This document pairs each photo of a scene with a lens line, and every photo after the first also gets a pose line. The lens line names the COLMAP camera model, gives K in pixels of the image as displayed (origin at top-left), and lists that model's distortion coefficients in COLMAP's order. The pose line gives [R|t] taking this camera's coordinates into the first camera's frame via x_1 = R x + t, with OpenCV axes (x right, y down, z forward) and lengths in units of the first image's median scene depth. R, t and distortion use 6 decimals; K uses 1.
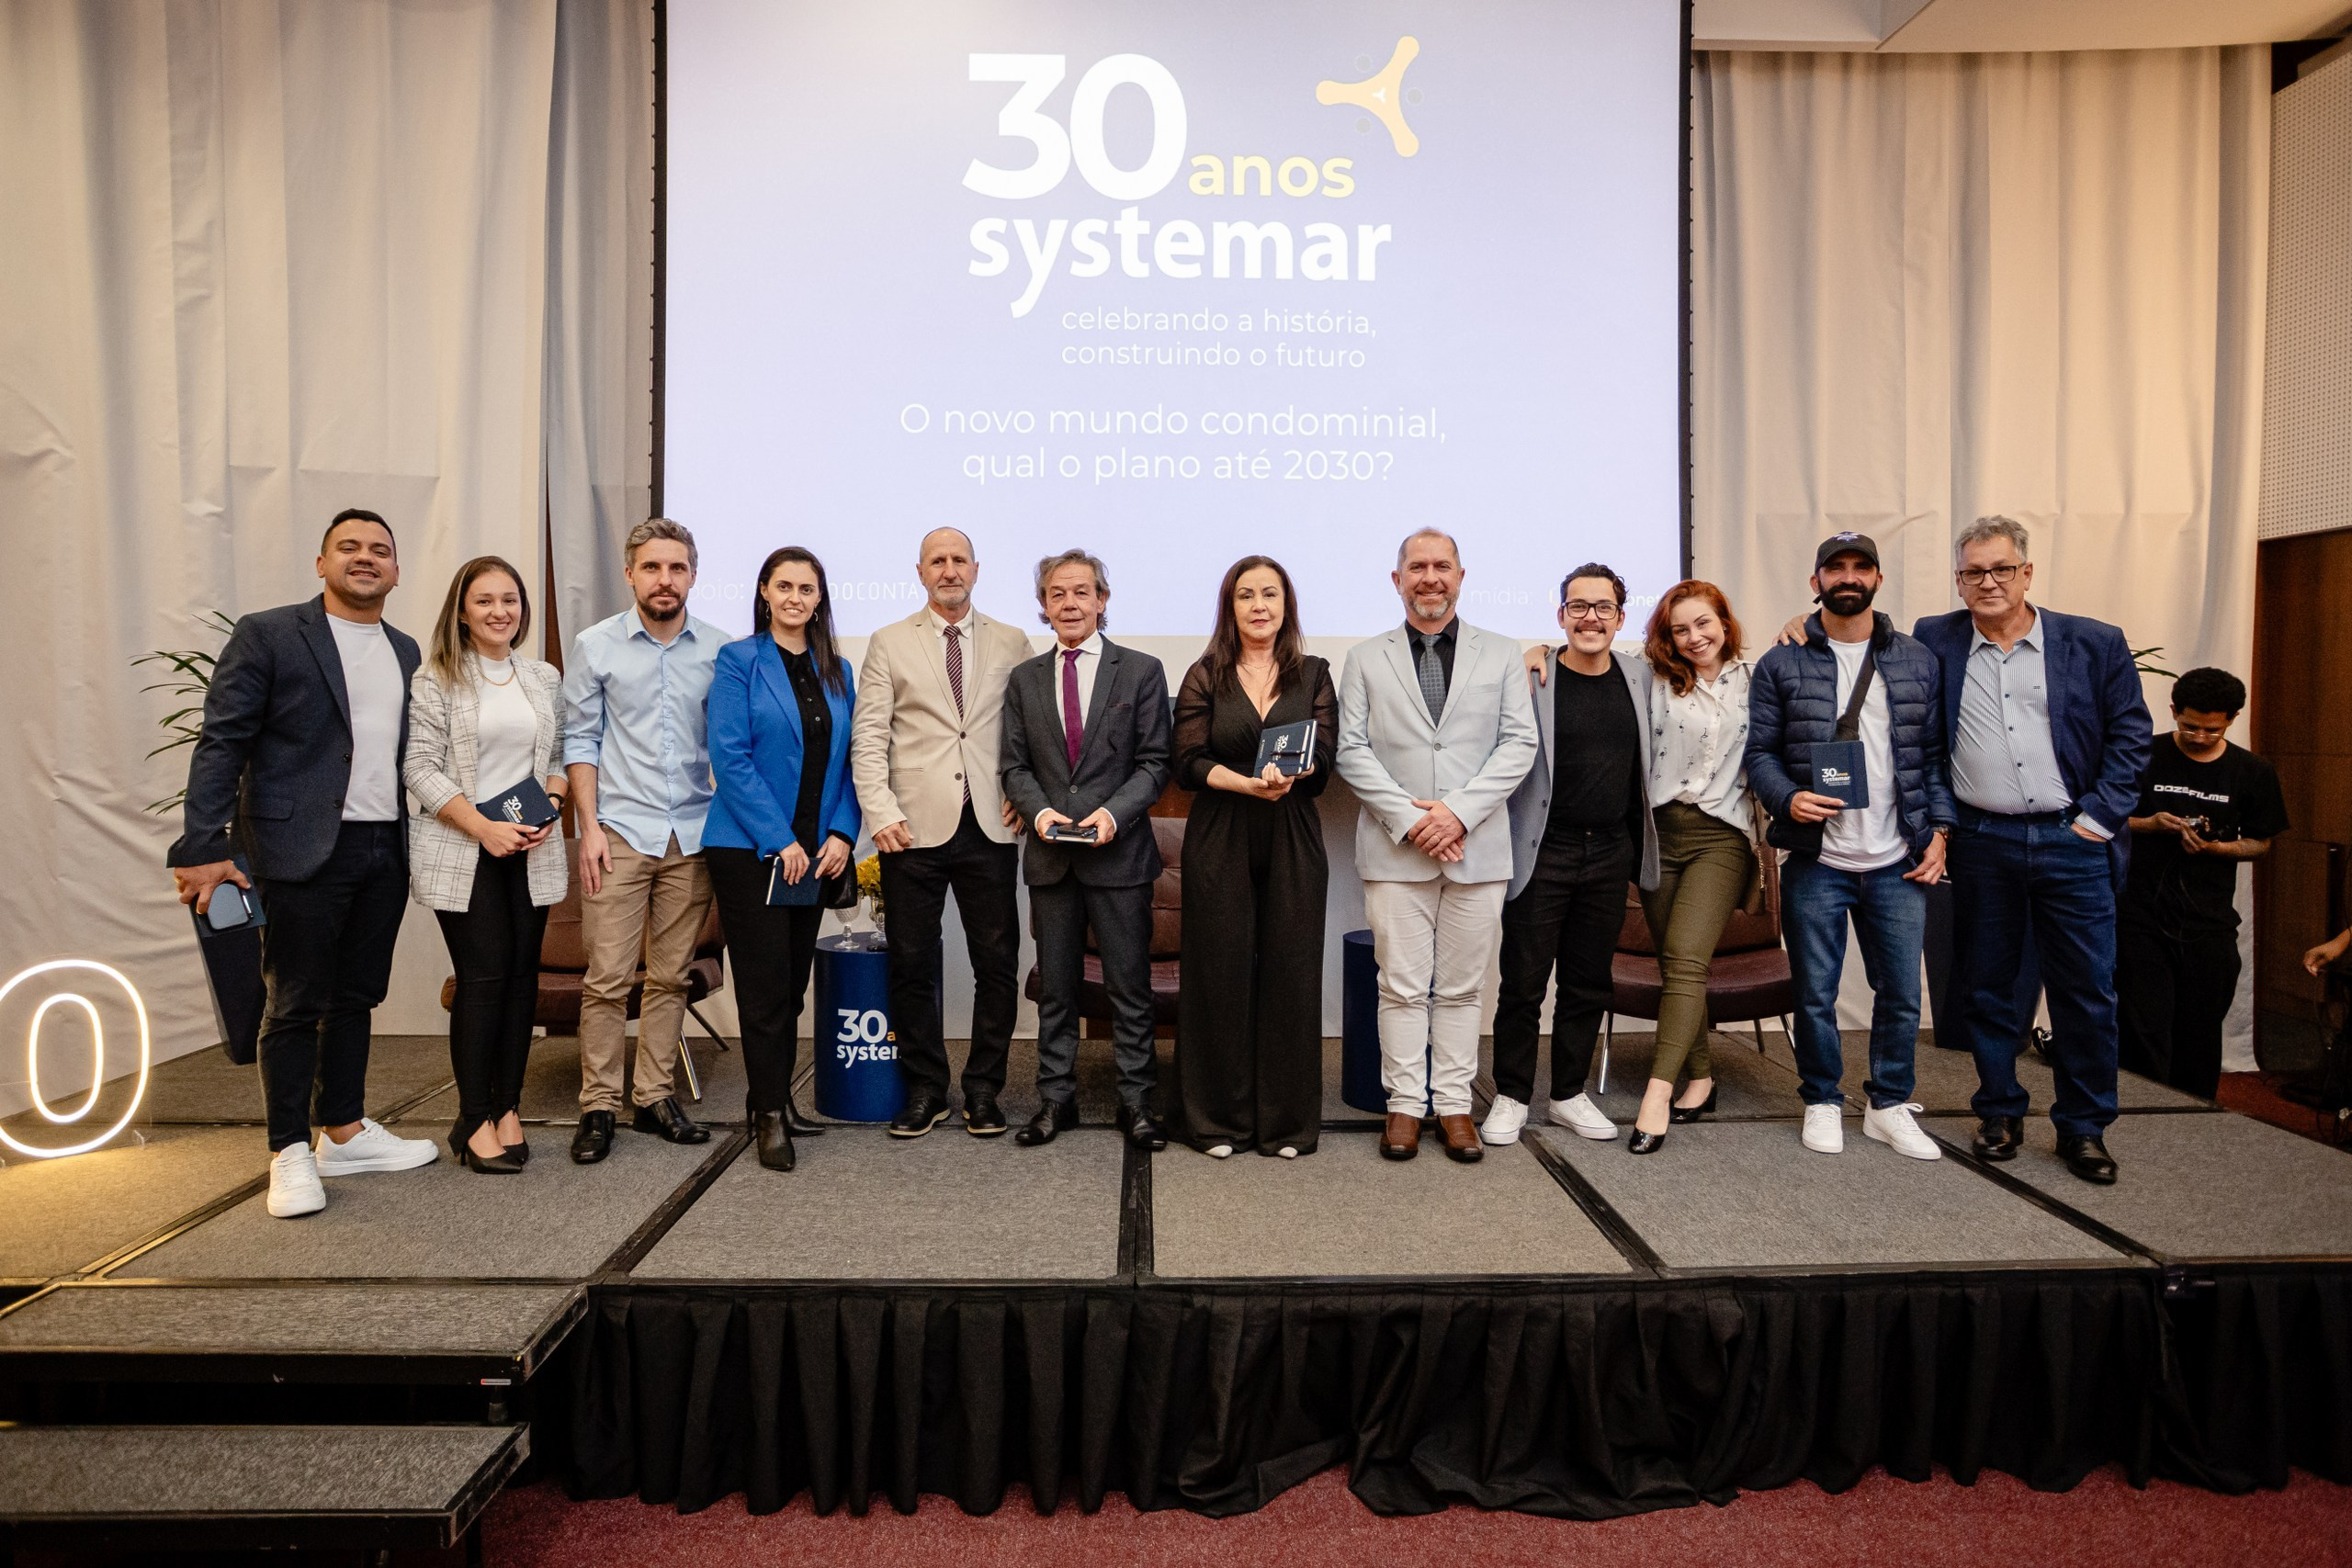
lens RADIAL K [[1347.9, 0, 1161.2], [0, 1347.9, 742.7], [0, 0, 1]] dist [-0.022960, 0.000397]
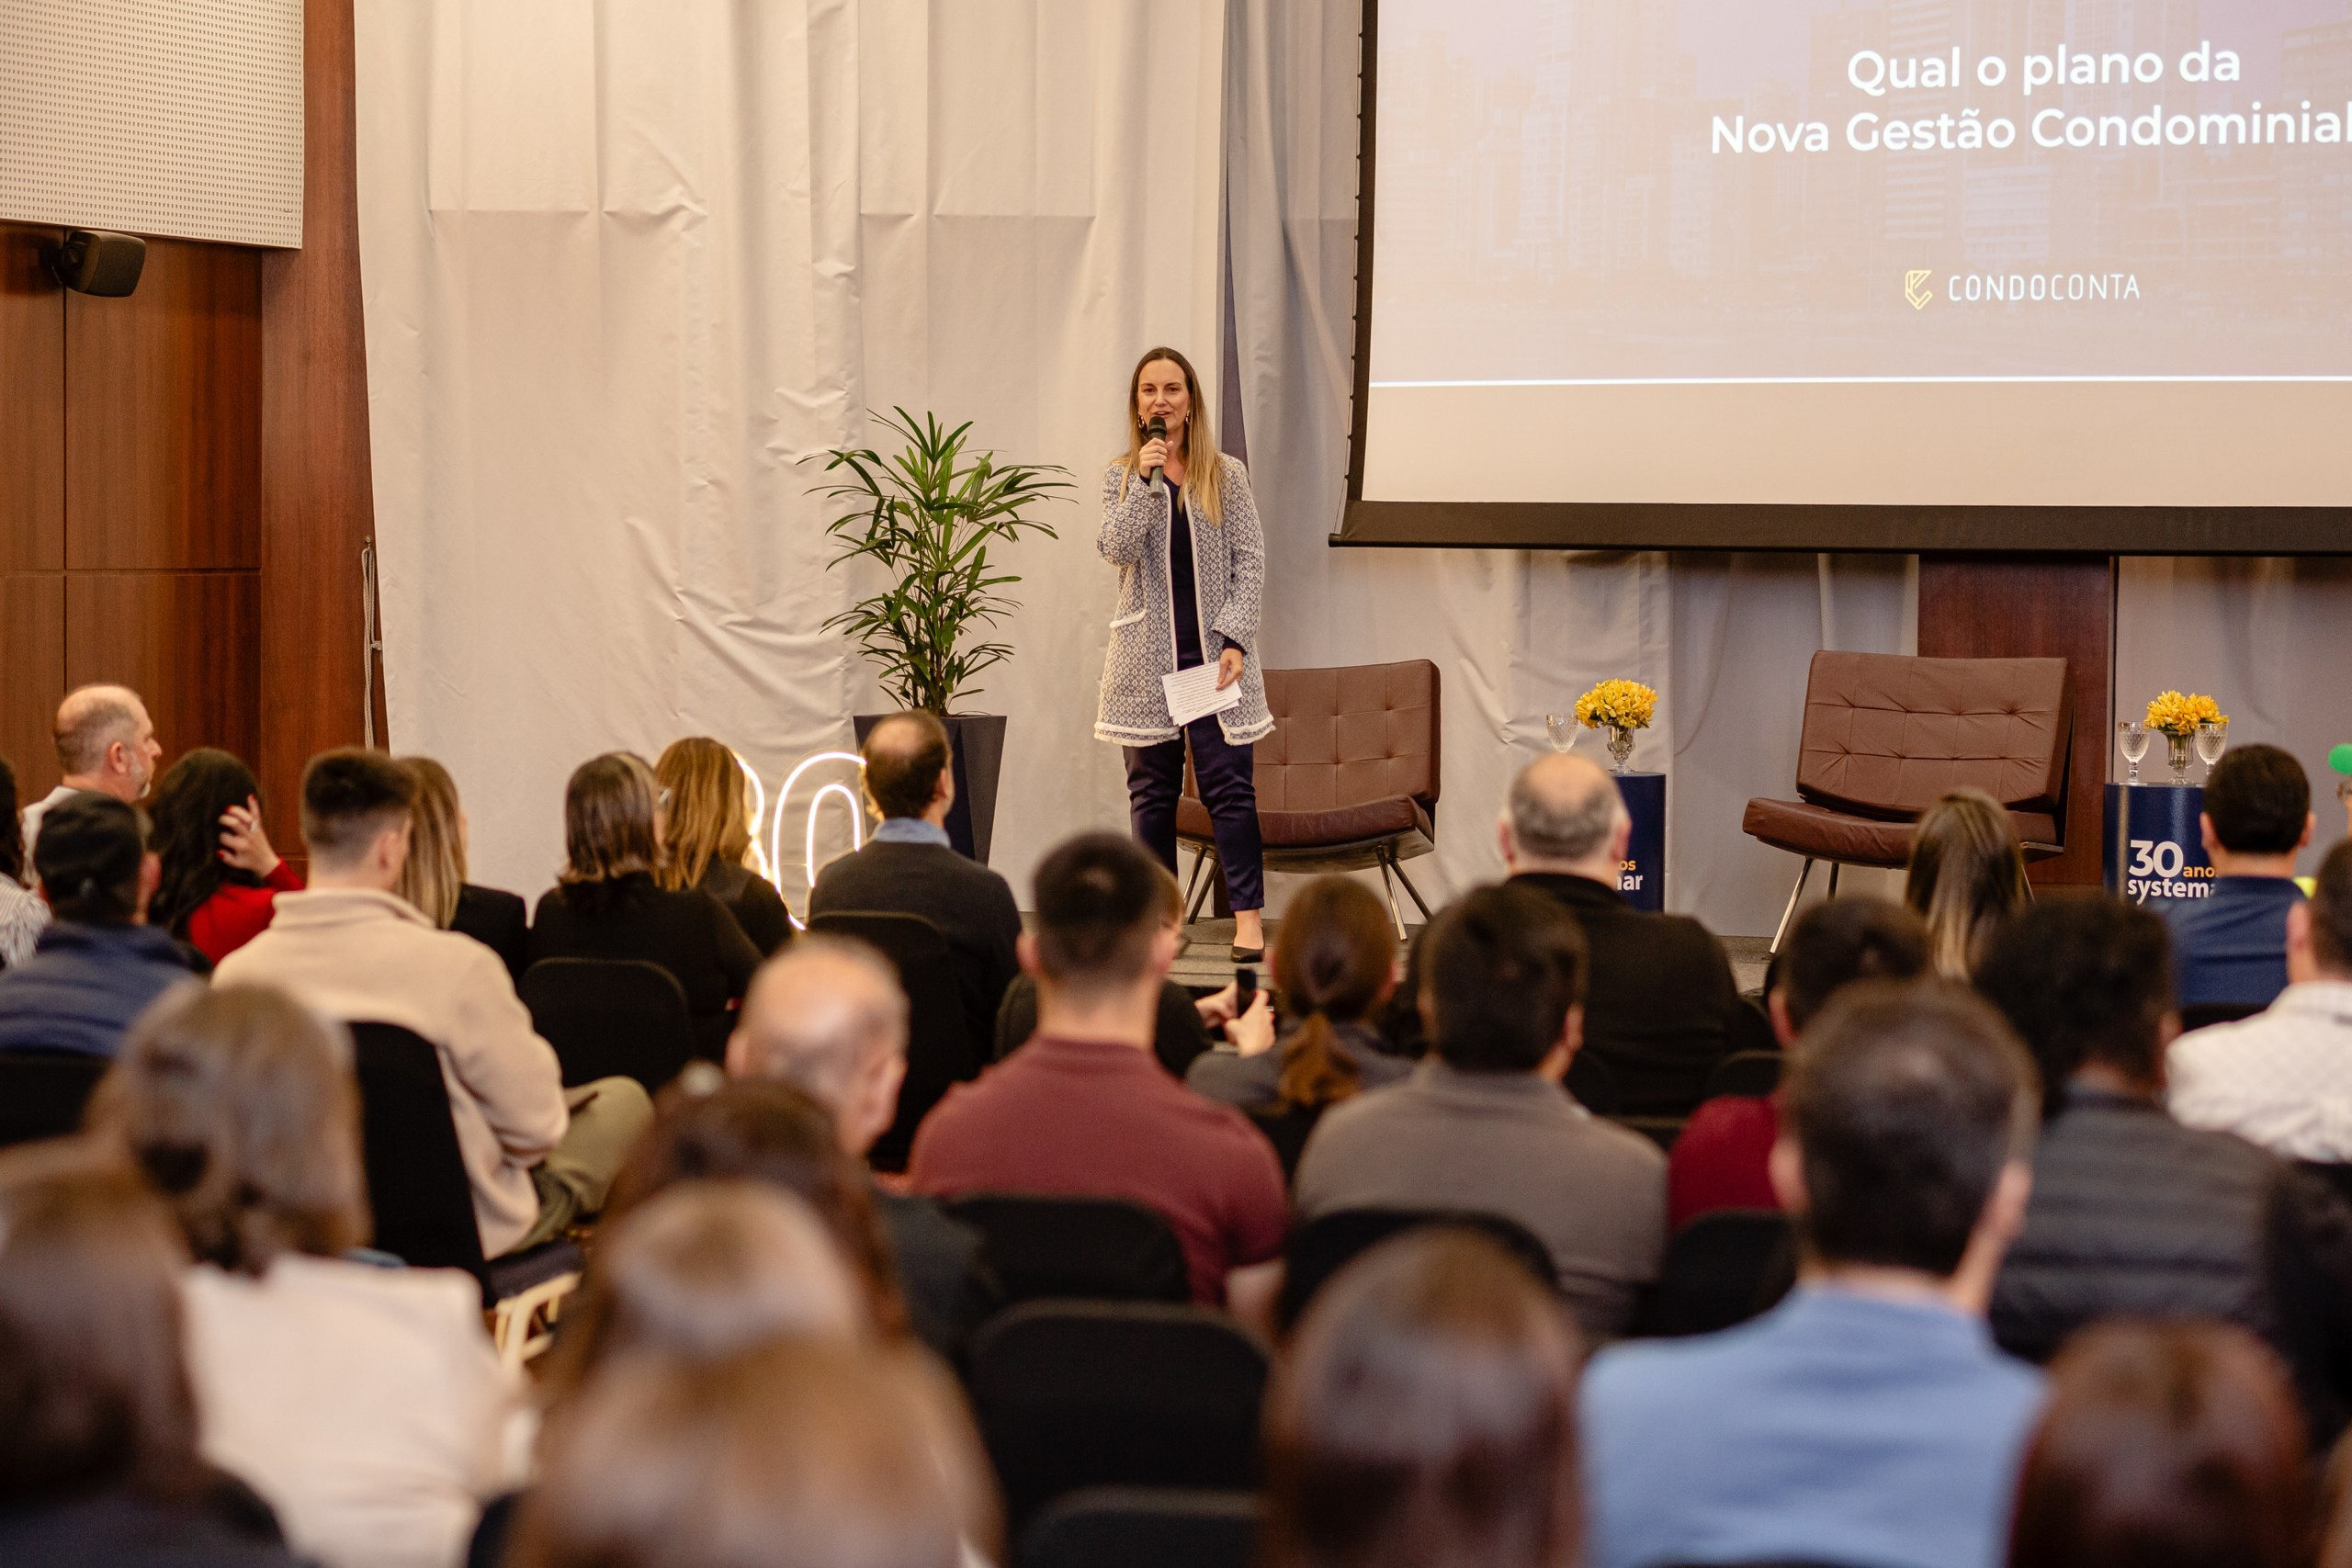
lens RADIAL K [[5617.9, 0, 1176.0], [0, 5617.9, 784.0], [0, 0, 1]] dist [0.127647, -1.121428]
pose [[0.928705, 0.023404, -0.370080, 0.780713], [-0.013719, 0.999492, 0.028780, 0.039676], [0.370566, -0.021651, 0.928554, -2.187273]]
